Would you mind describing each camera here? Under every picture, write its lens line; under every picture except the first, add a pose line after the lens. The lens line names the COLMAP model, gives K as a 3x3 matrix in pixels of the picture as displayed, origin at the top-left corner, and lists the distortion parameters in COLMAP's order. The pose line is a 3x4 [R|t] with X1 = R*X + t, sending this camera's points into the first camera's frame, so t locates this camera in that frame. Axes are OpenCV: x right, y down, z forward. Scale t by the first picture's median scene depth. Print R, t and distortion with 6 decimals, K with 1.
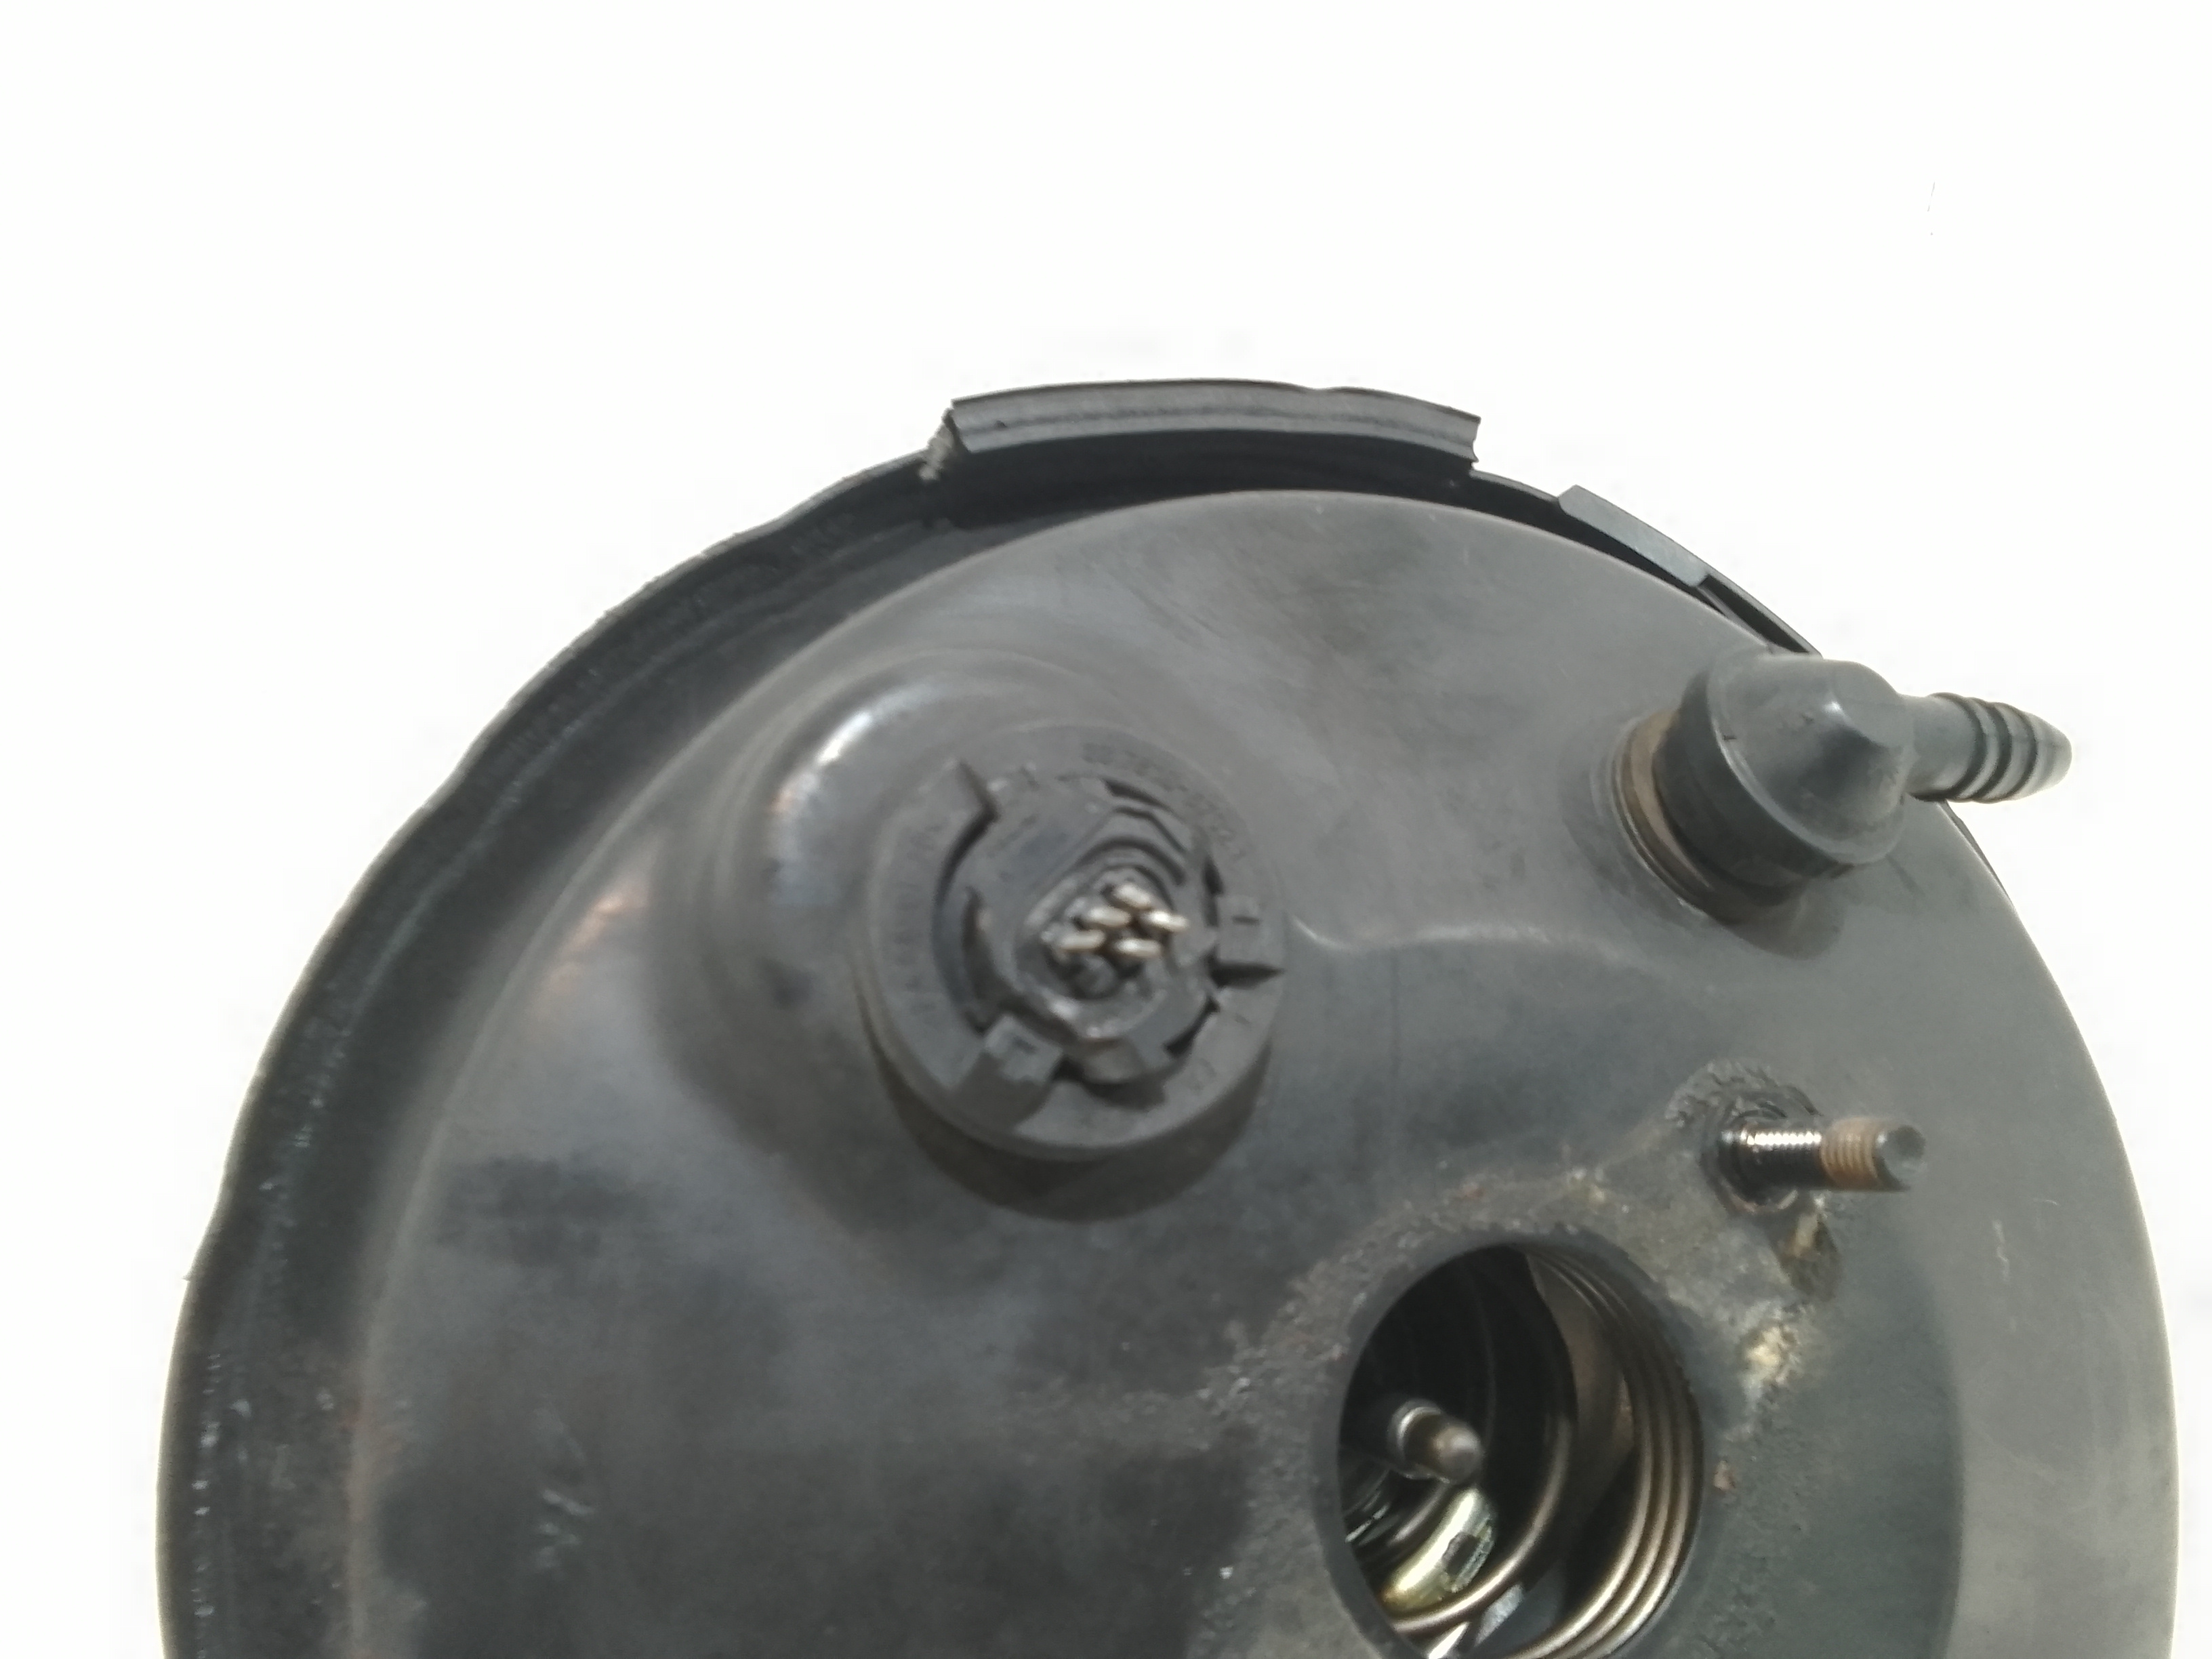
lens RADIAL K [[1760.3, 0, 1148.7], [0, 1760.3, 817.7], [0, 0, 1]] dist [0.069514, -0.126576]
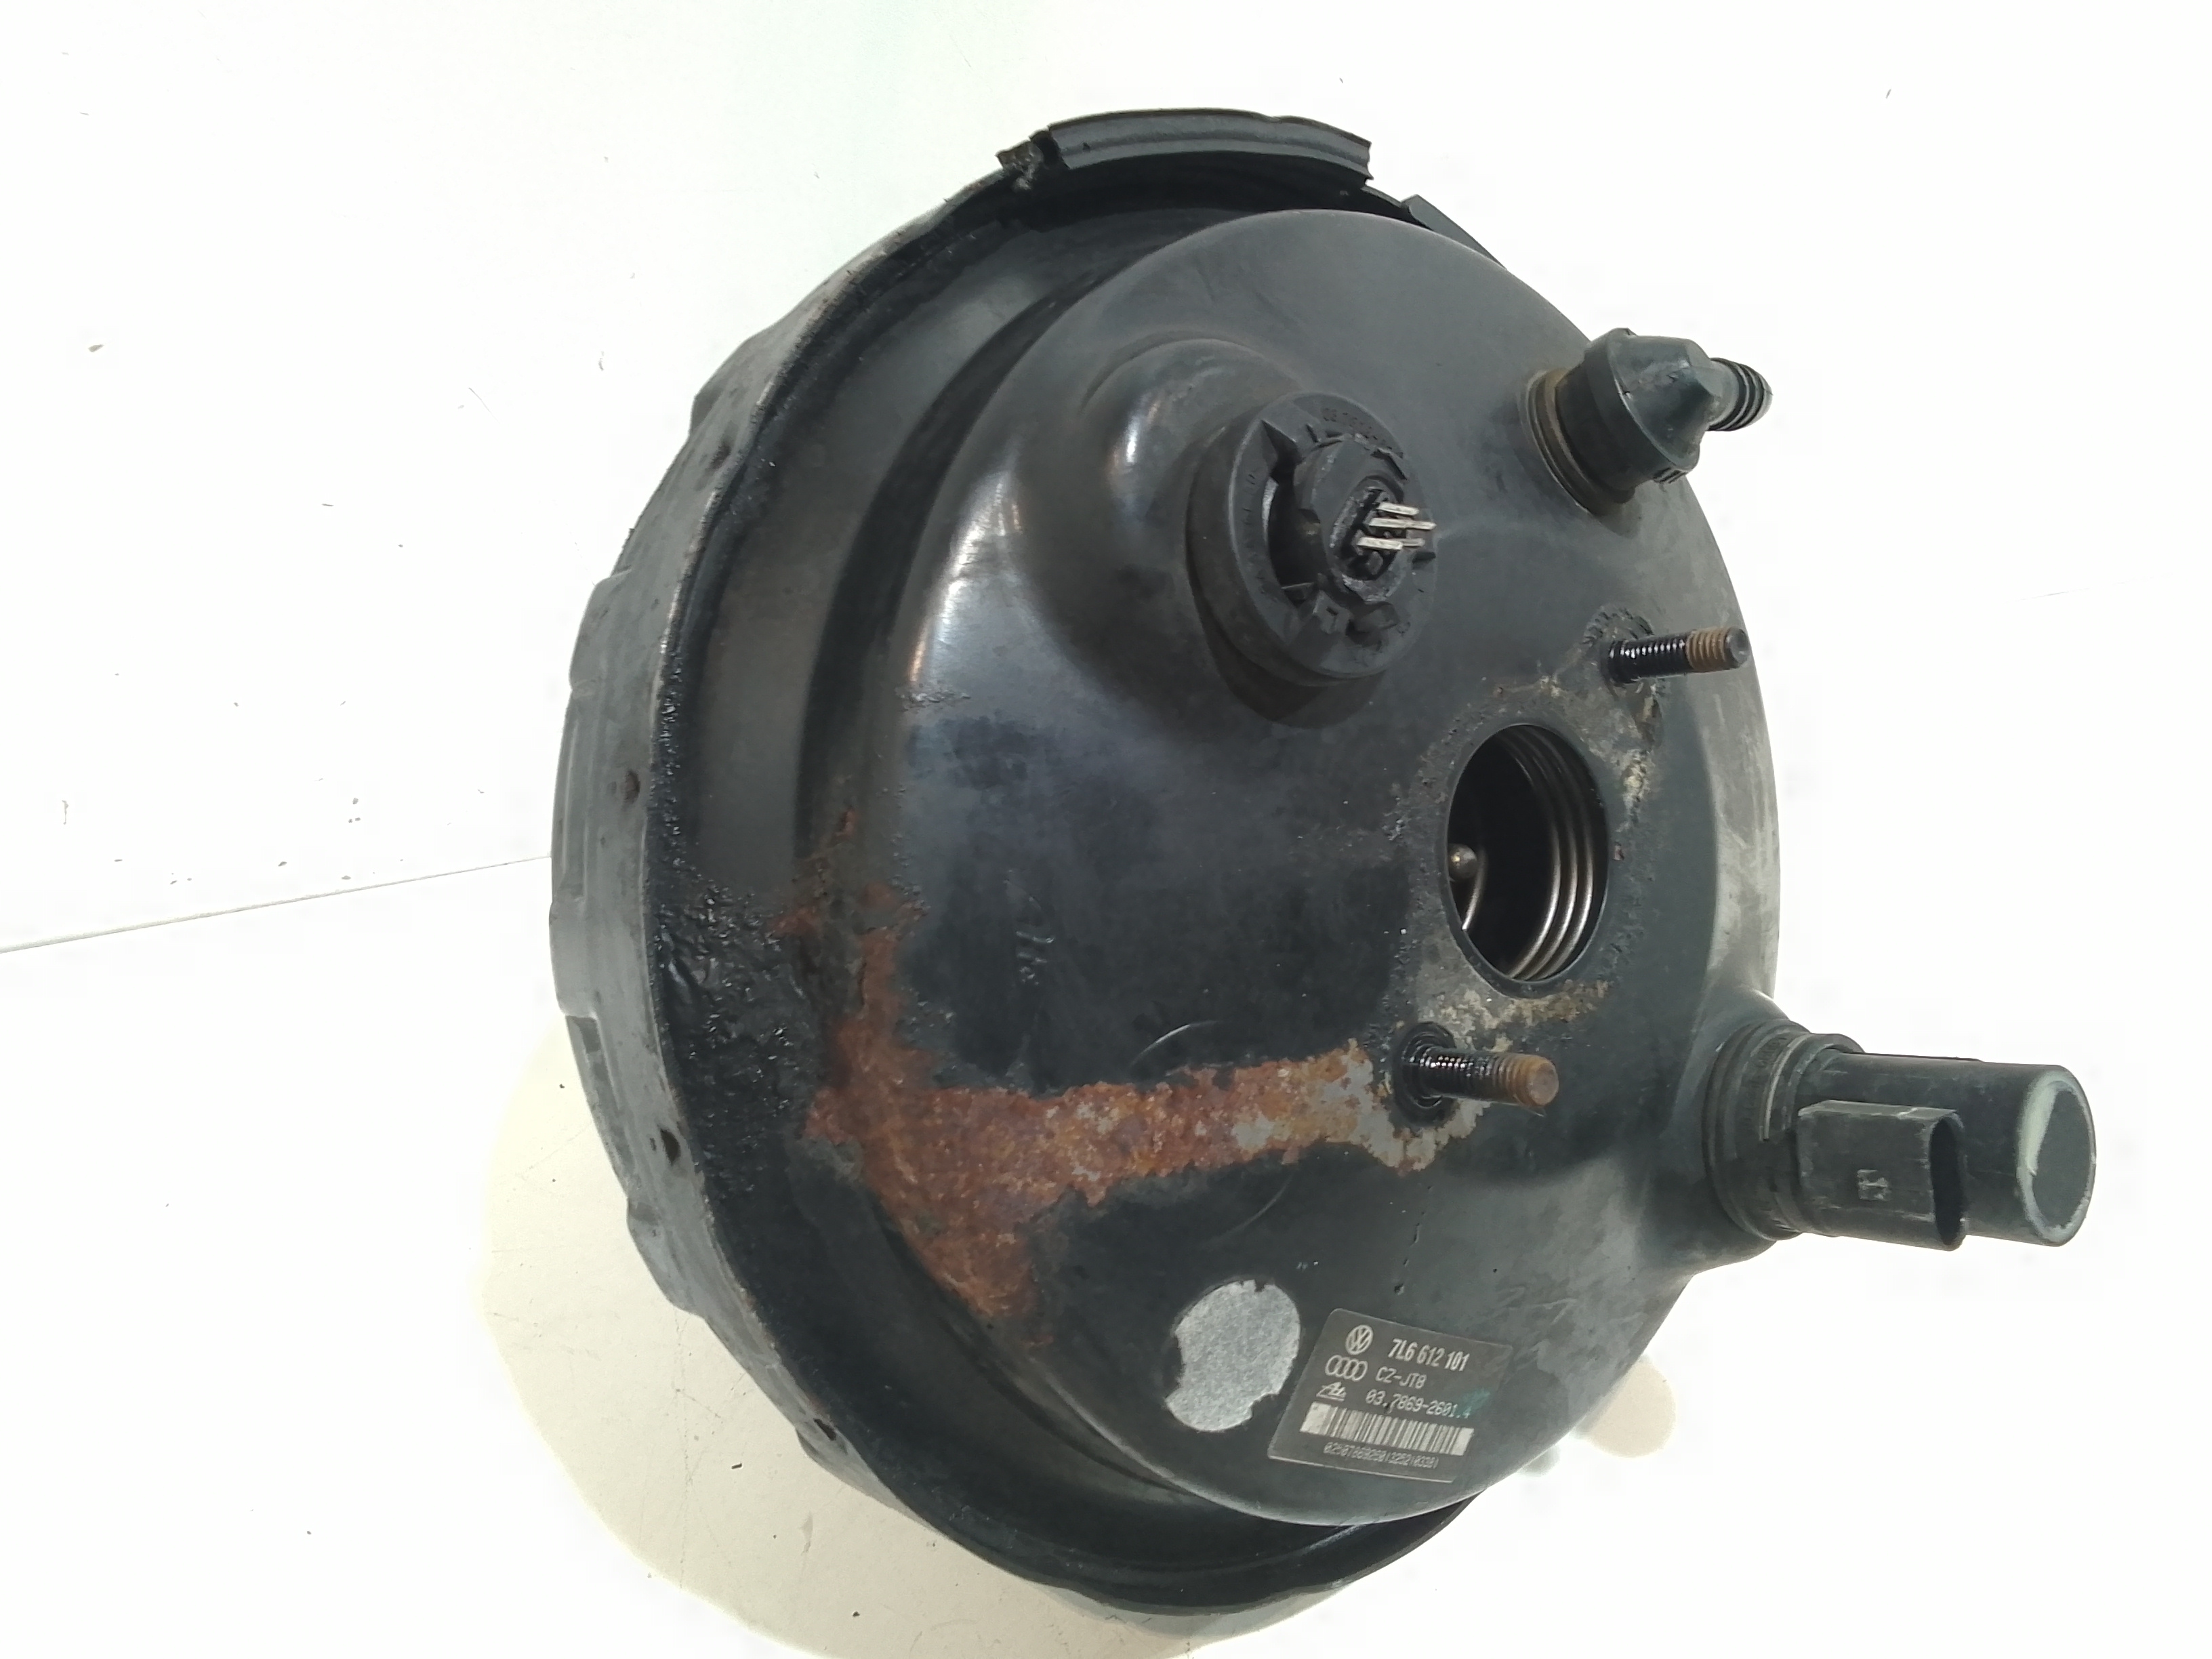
lens RADIAL K [[1711.2, 0, 1127.0], [0, 1711.2, 819.2], [0, 0, 1]] dist [0.059868, -0.113734]
pose [[0.932388, -0.104366, 0.346064, -0.639332], [0.029630, 0.976255, 0.214587, -0.016579], [-0.360242, -0.189824, 0.913341, -0.283252]]
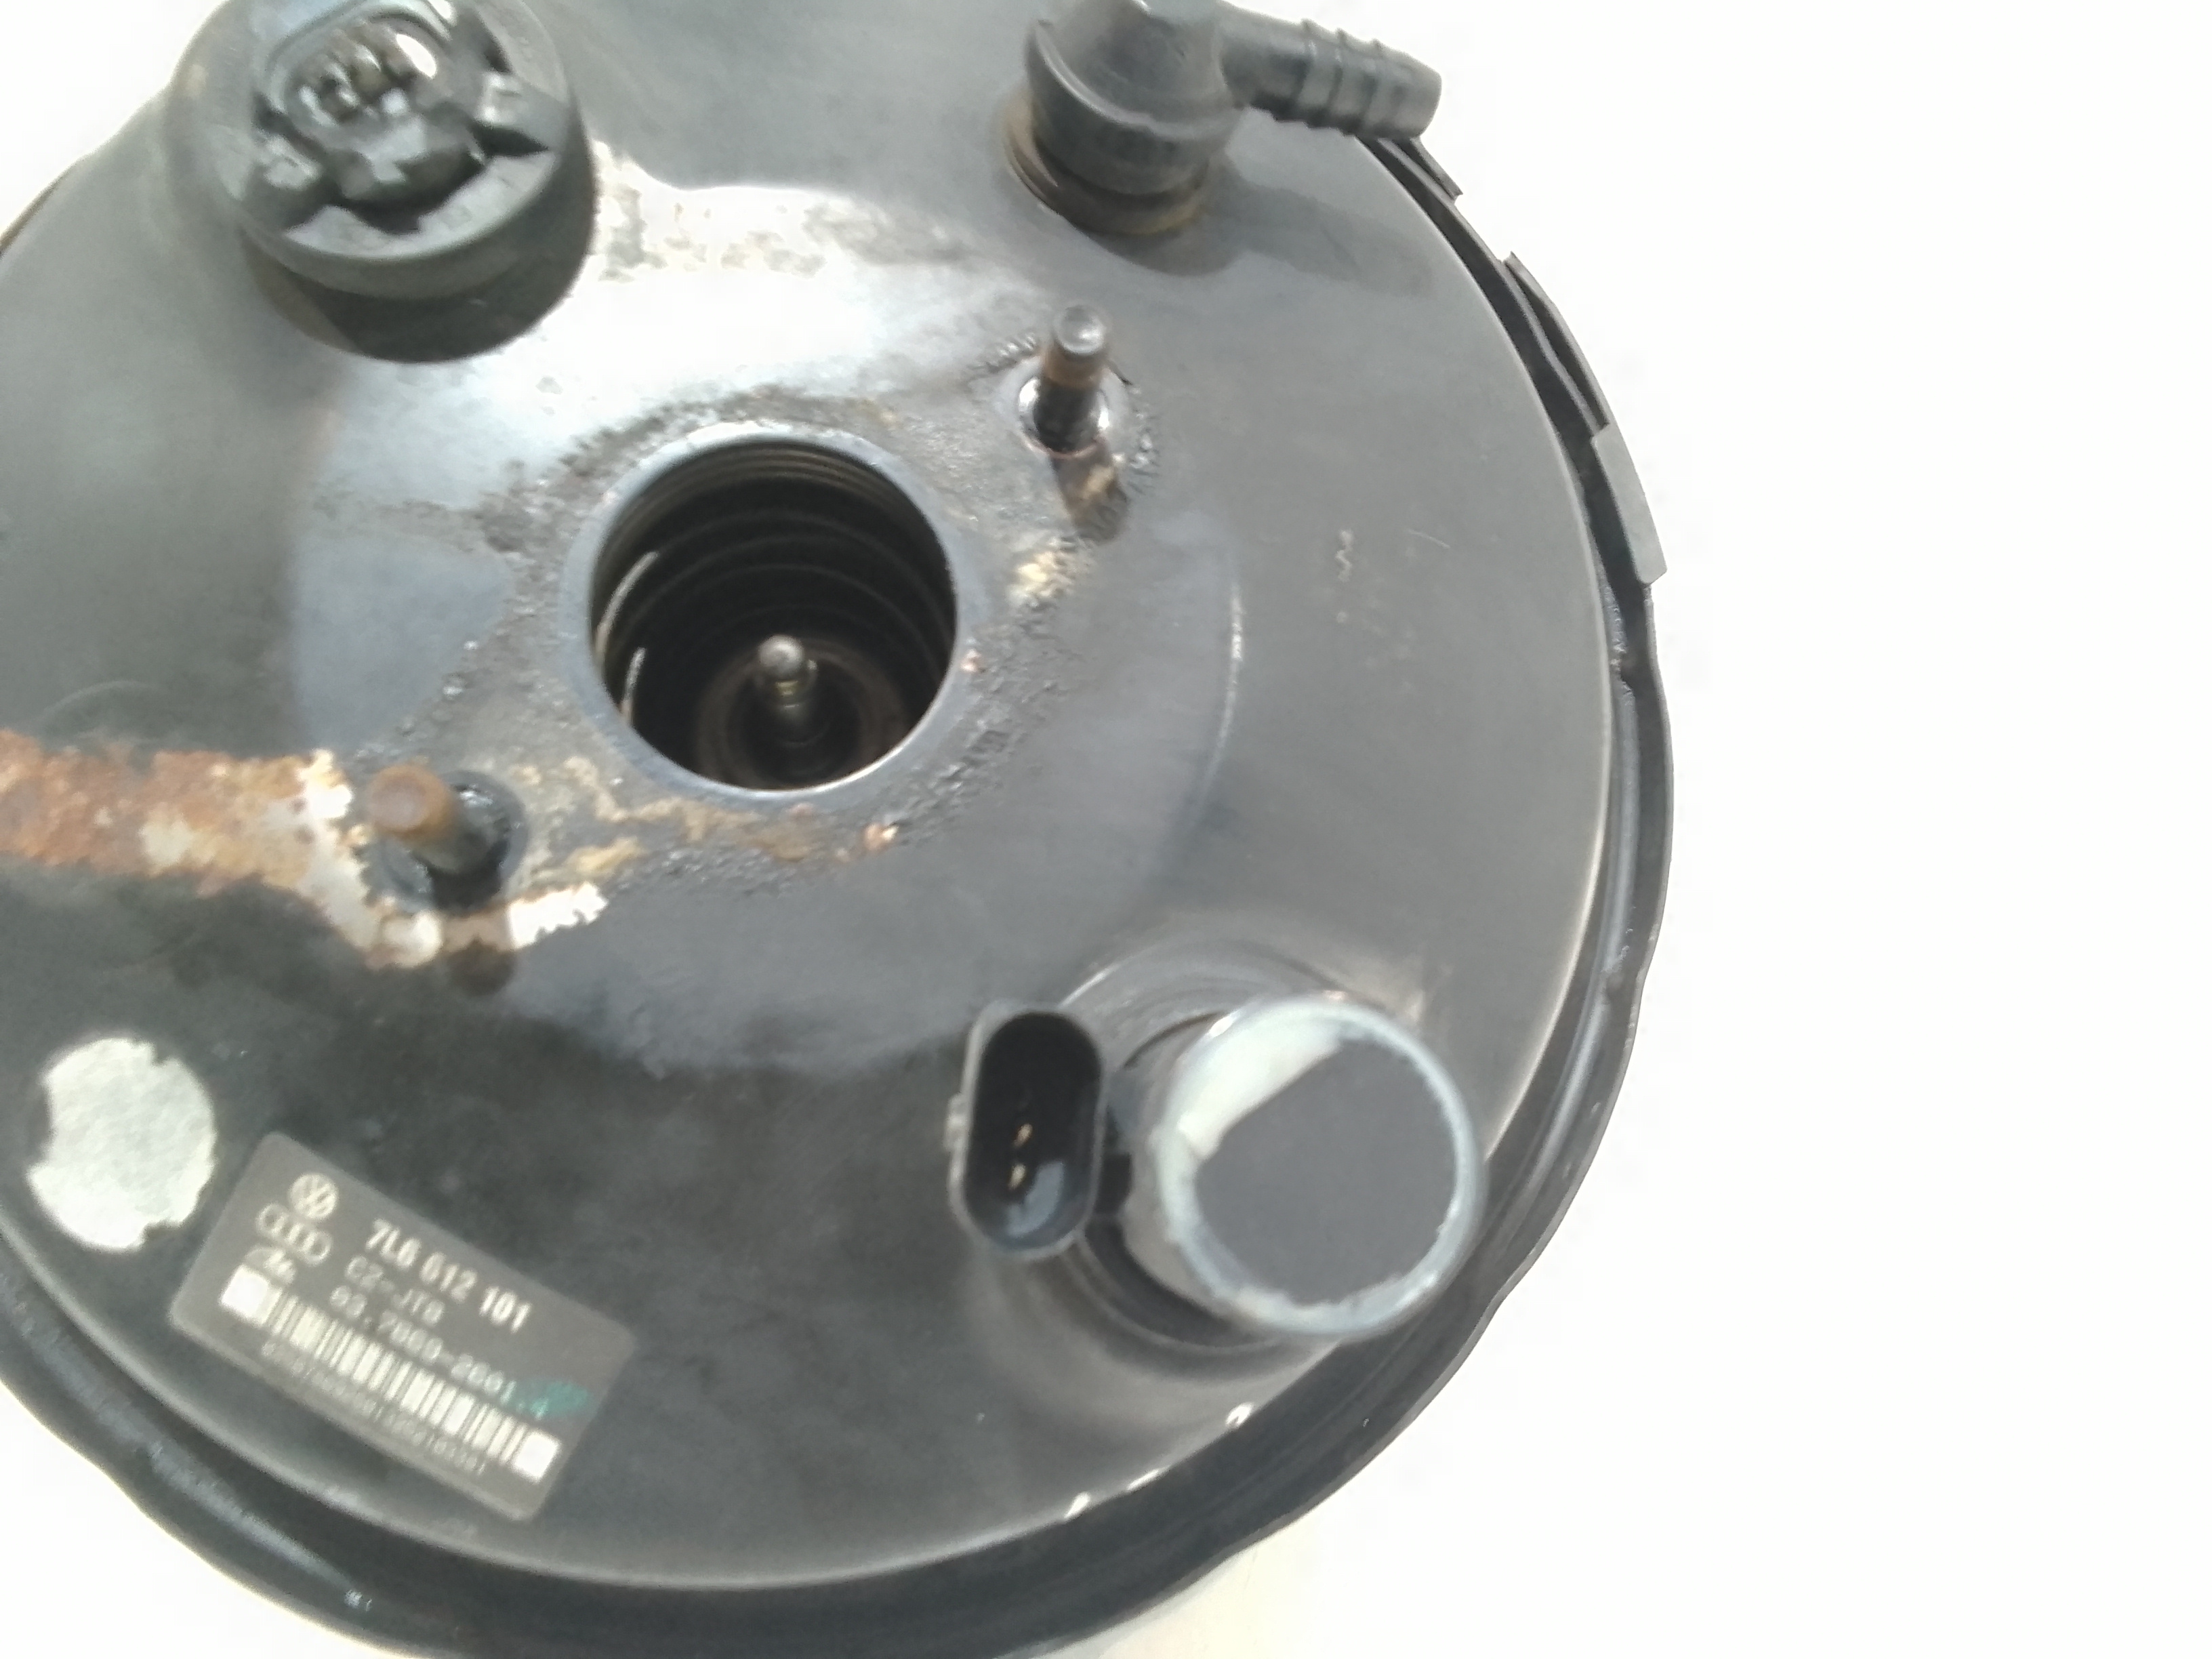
lens RADIAL K [[1711.2, 0, 1127.0], [0, 1711.2, 819.2], [0, 0, 1]] dist [0.059868, -0.113734]
pose [[0.975723, 0.056248, -0.211664, 0.642718], [-0.058251, 0.998297, -0.003236, 0.458807], [0.211122, 0.015487, 0.977337, -0.039899]]
